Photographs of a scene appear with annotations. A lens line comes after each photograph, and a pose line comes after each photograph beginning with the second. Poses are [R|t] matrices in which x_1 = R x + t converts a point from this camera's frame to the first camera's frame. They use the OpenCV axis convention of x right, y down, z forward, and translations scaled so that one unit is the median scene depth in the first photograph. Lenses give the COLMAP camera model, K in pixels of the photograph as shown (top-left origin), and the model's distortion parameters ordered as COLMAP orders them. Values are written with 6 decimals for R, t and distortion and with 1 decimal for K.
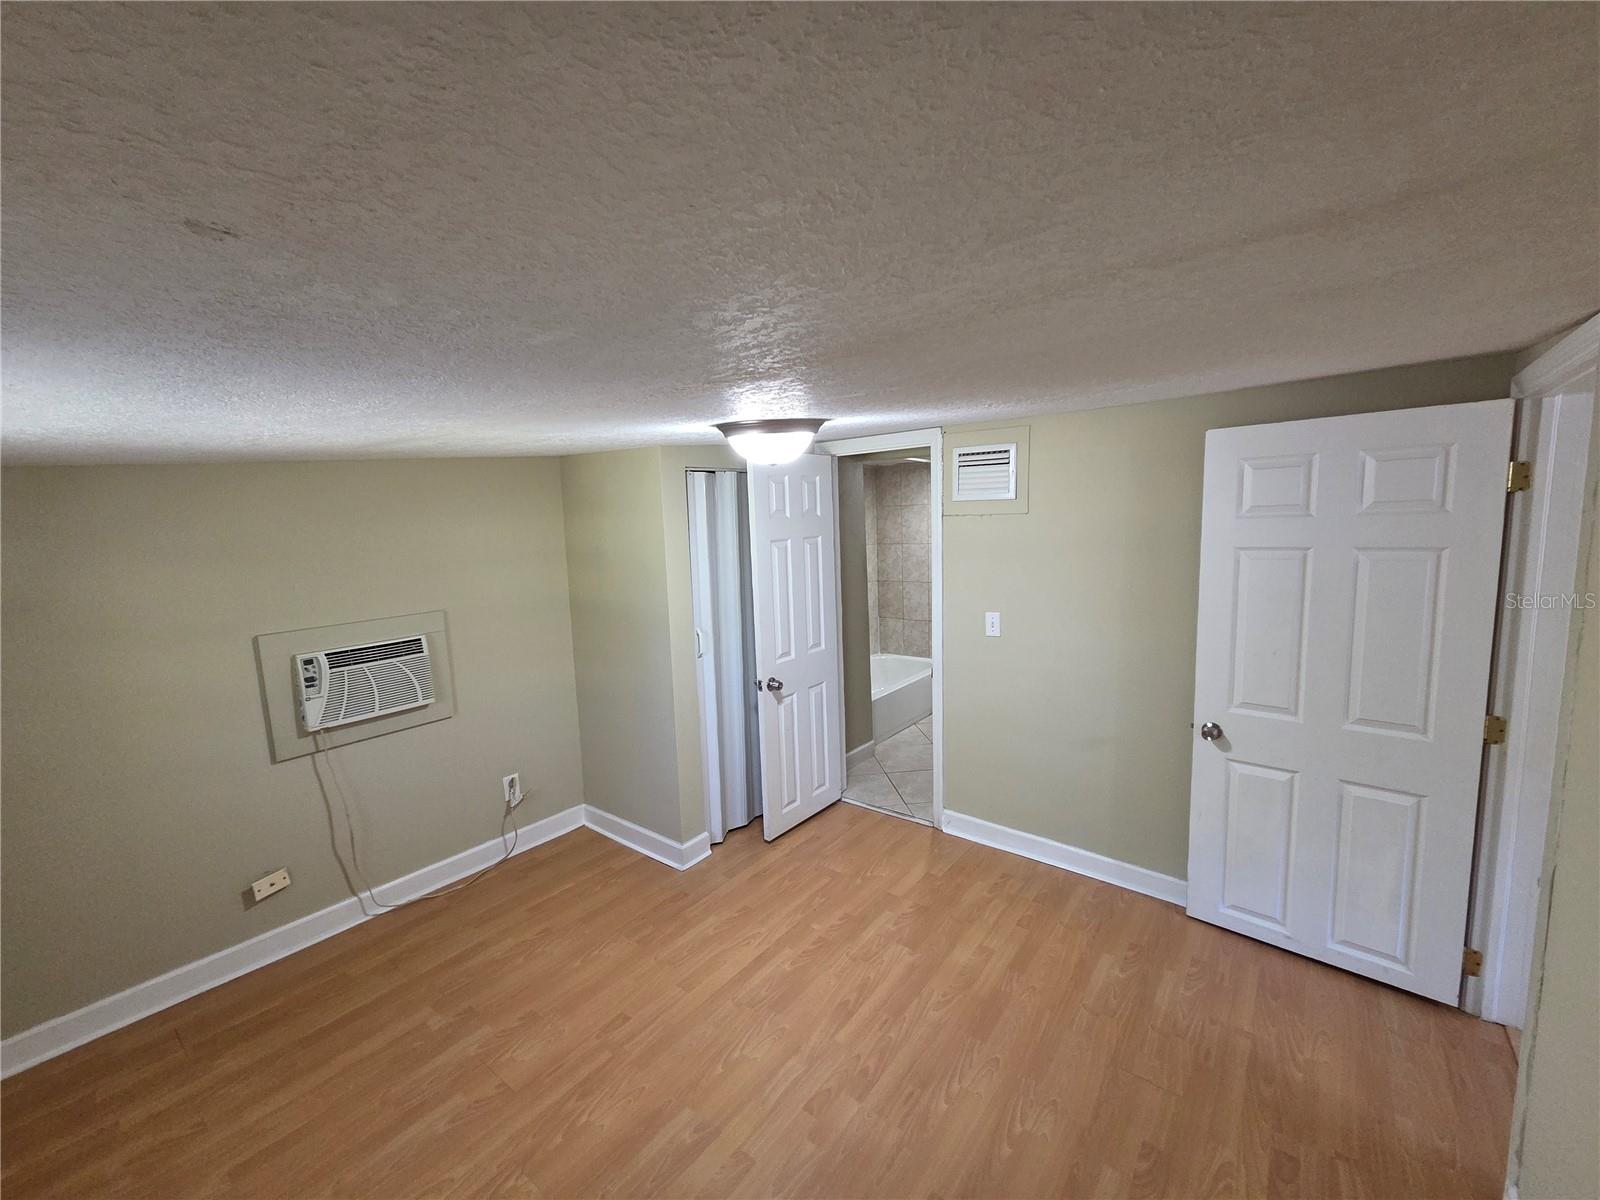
lens RADIAL K [[652.6, 0, 801.6], [0, 652.6, 597.6], [0, 0, 1]] dist [0.003041, -0.000071]
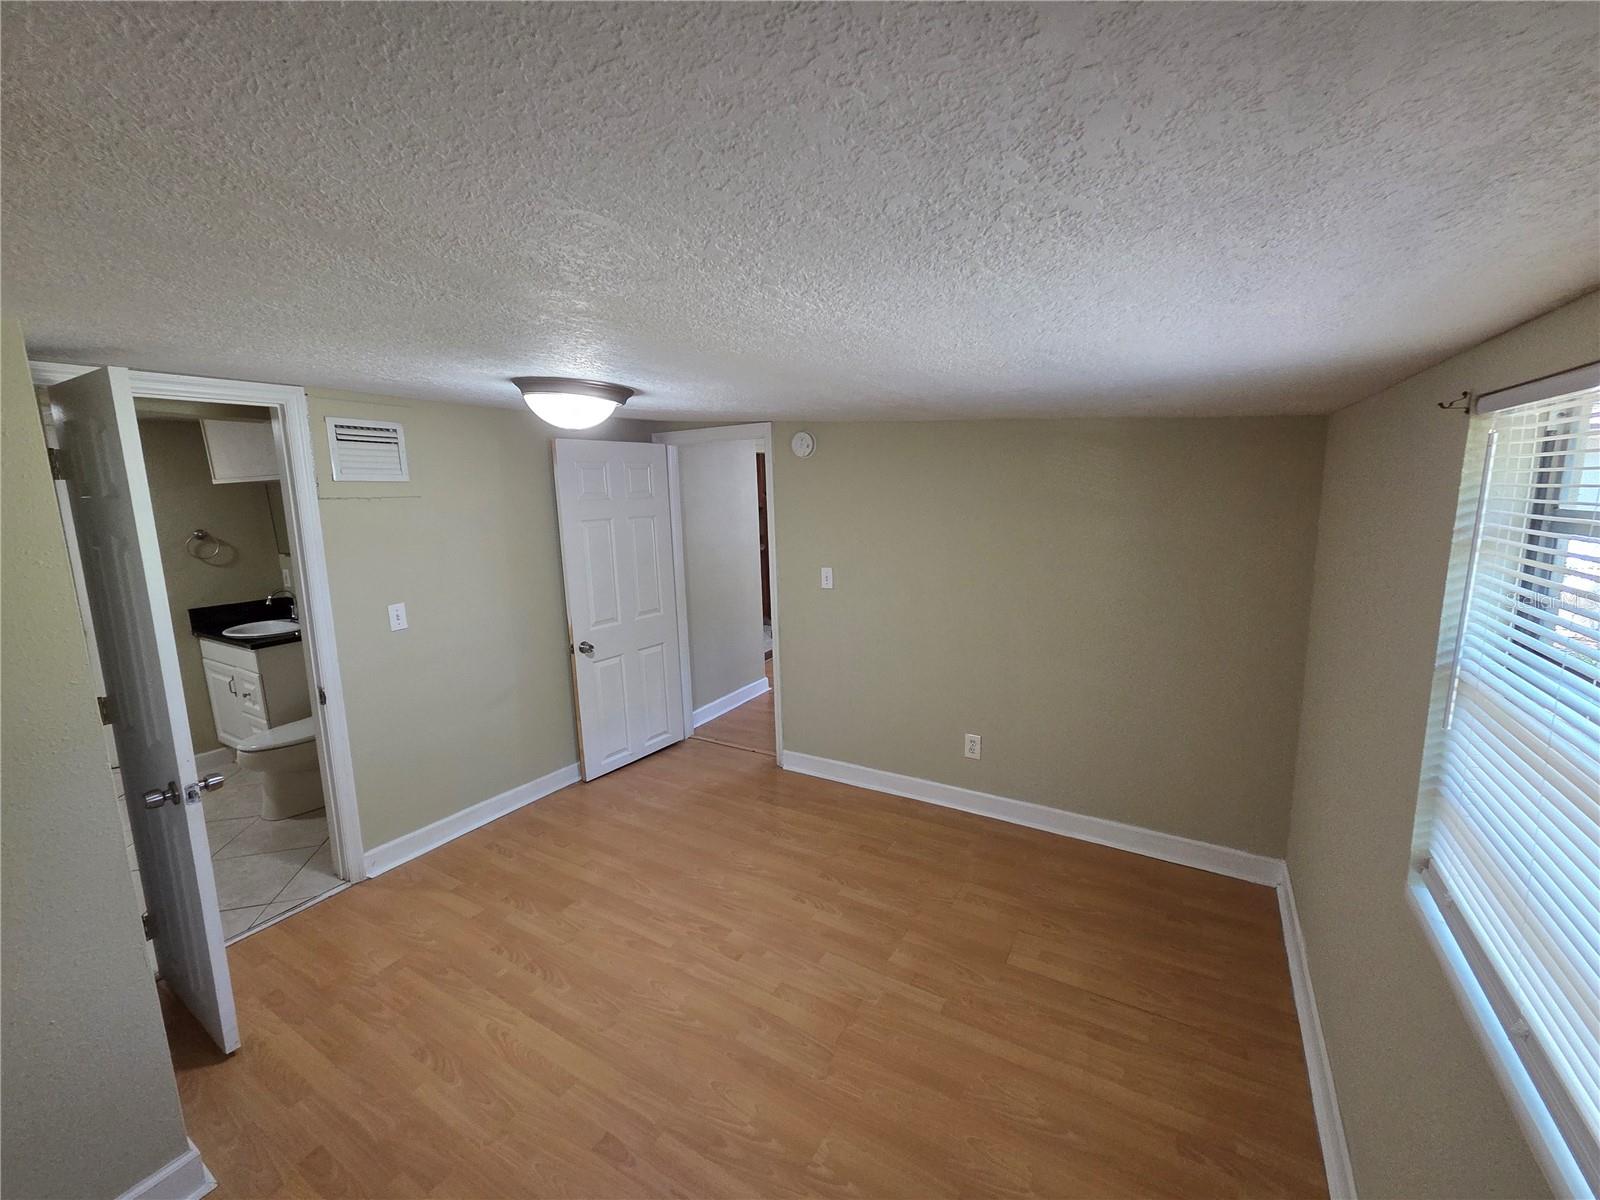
lens RADIAL K [[649.2, 0, 797.6], [0, 649.2, 603.0], [0, 0, 1]] dist [0.000417, 0.000082]
pose [[-0.123893, -0.137330, 0.982747, -0.854812], [0.147907, 0.976758, 0.155139, -0.048000], [-0.981211, 0.164576, -0.100701, 0.672093]]
